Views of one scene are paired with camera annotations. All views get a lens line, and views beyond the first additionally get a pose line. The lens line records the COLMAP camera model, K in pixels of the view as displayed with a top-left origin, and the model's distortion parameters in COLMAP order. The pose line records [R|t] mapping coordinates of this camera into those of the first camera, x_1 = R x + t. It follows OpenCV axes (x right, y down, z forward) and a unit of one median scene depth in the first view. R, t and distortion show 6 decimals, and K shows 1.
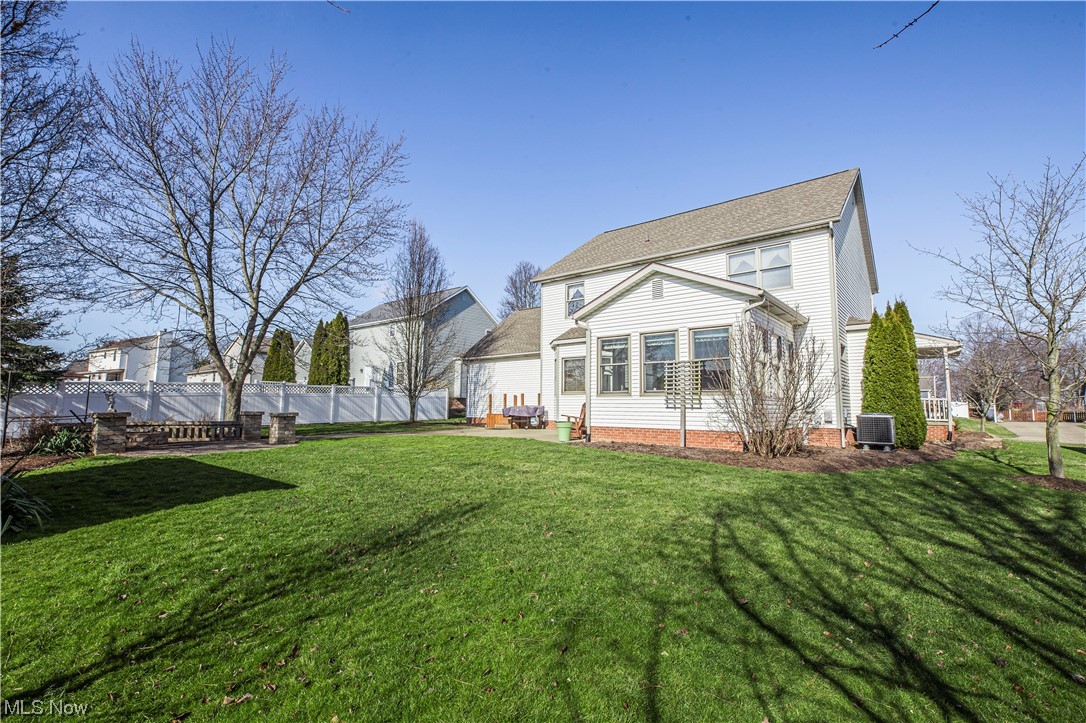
lens RADIAL K [[492.1, 0, 542.0], [0, 492.1, 362.9], [0, 0, 1]] dist [0.009152, -0.001942]
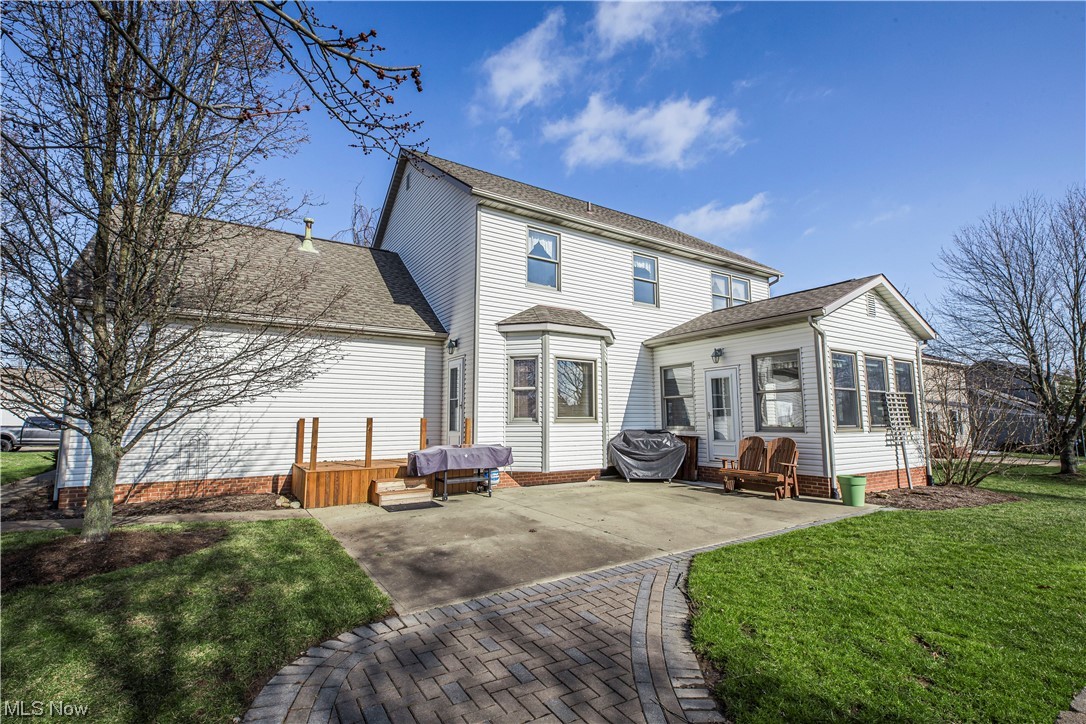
lens RADIAL K [[492.1, 0, 541.8], [0, 492.1, 363.1], [0, 0, 1]] dist [0.009152, -0.001942]
pose [[0.320458, 0.092751, 0.942711, -0.695633], [-0.084342, 0.994036, -0.069130, 0.052837], [-0.943500, -0.057357, 0.326370, 1.176258]]
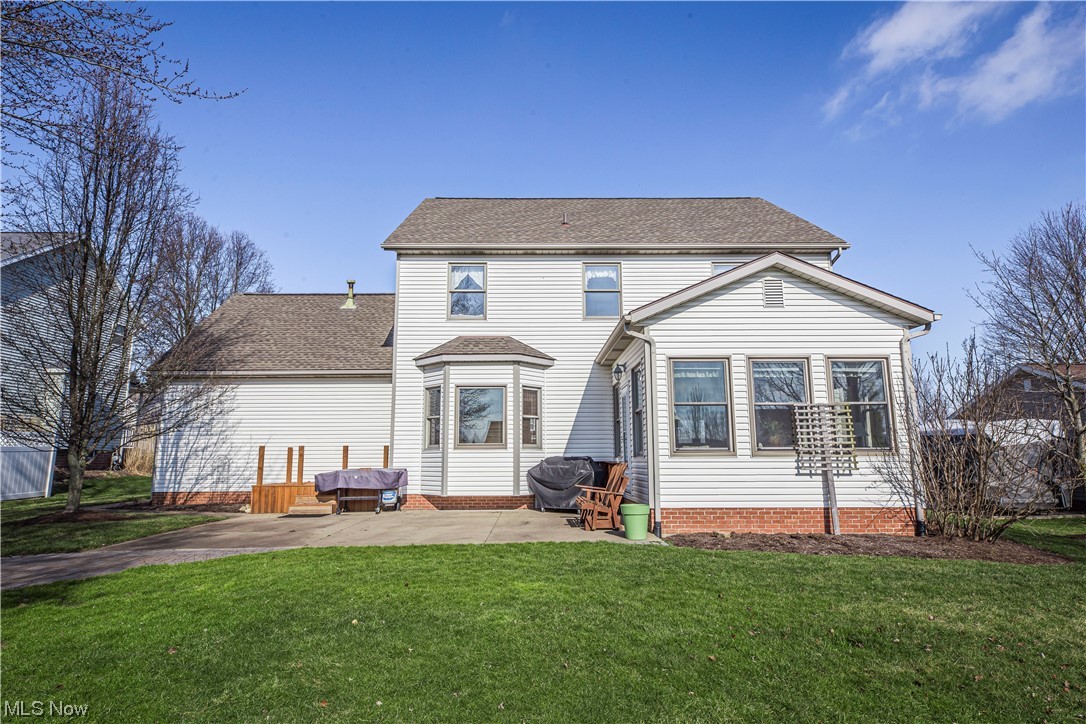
lens RADIAL K [[607.3, 0, 541.1], [0, 607.3, 357.6], [0, 0, 1]] dist [0.004520, -0.000543]
pose [[0.772819, 0.083703, 0.629082, -0.479417], [-0.043813, 0.995936, -0.078692, 0.013421], [-0.633112, 0.033253, 0.773345, 0.534150]]
